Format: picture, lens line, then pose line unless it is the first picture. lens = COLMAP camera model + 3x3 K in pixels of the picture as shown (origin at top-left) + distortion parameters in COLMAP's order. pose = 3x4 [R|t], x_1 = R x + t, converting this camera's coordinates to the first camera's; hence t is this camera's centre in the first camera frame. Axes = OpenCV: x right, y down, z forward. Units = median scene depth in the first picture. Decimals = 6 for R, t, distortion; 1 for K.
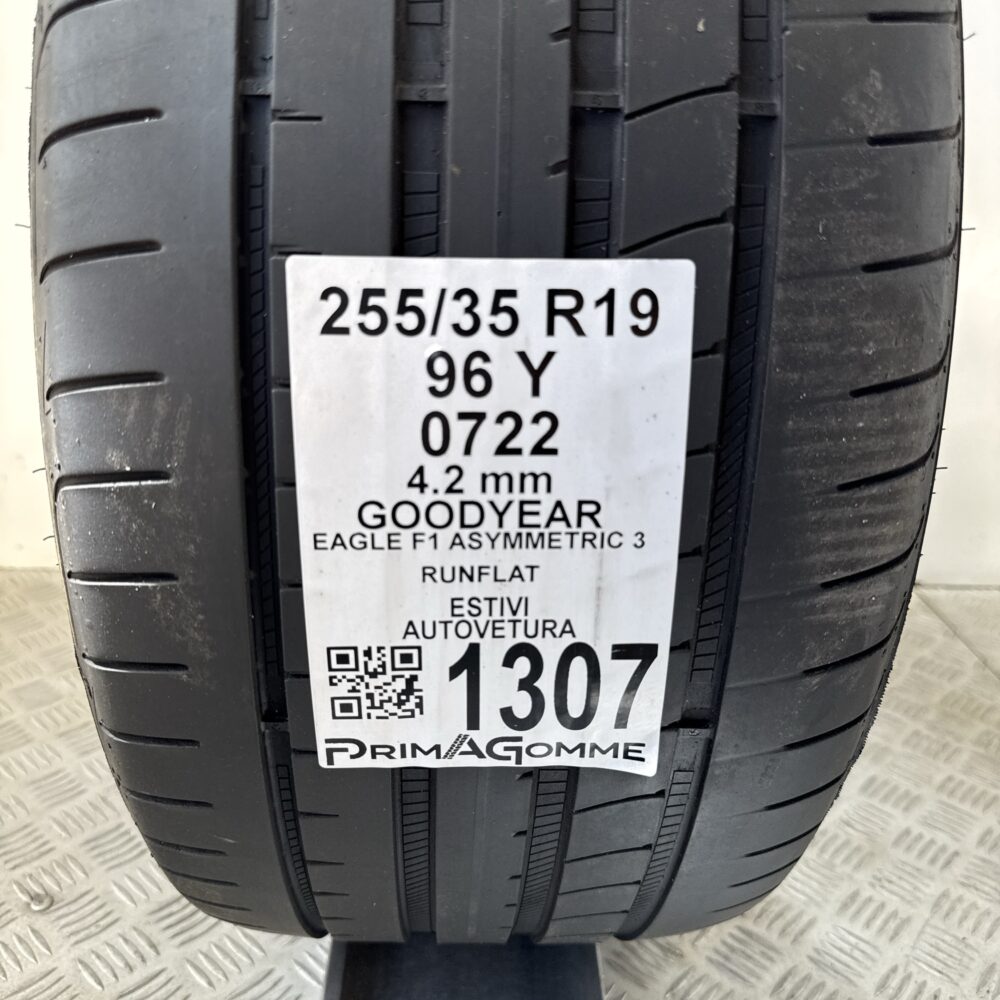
lens RADIAL K [[1122.7, 0, 499.0], [0, 1122.7, 522.7], [0, 0, 1]] dist [0.181590, -0.479792]
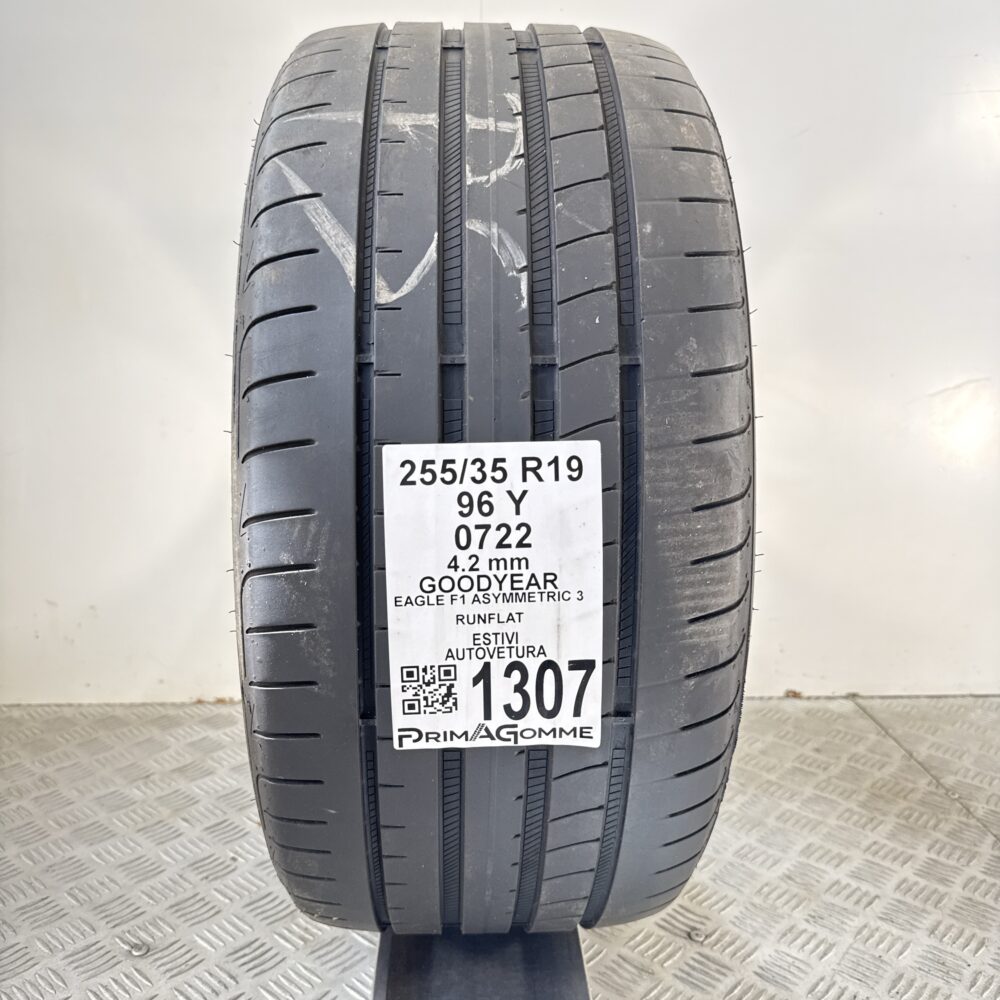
lens RADIAL K [[1122.7, 0, 499.0], [0, 1122.7, 522.7], [0, 0, 1]] dist [0.181590, -0.479792]
pose [[0.999463, -0.031098, 0.010292, -0.015292], [0.032253, 0.989143, -0.143370, 0.145362], [-0.005721, 0.143625, 0.989616, -0.723765]]
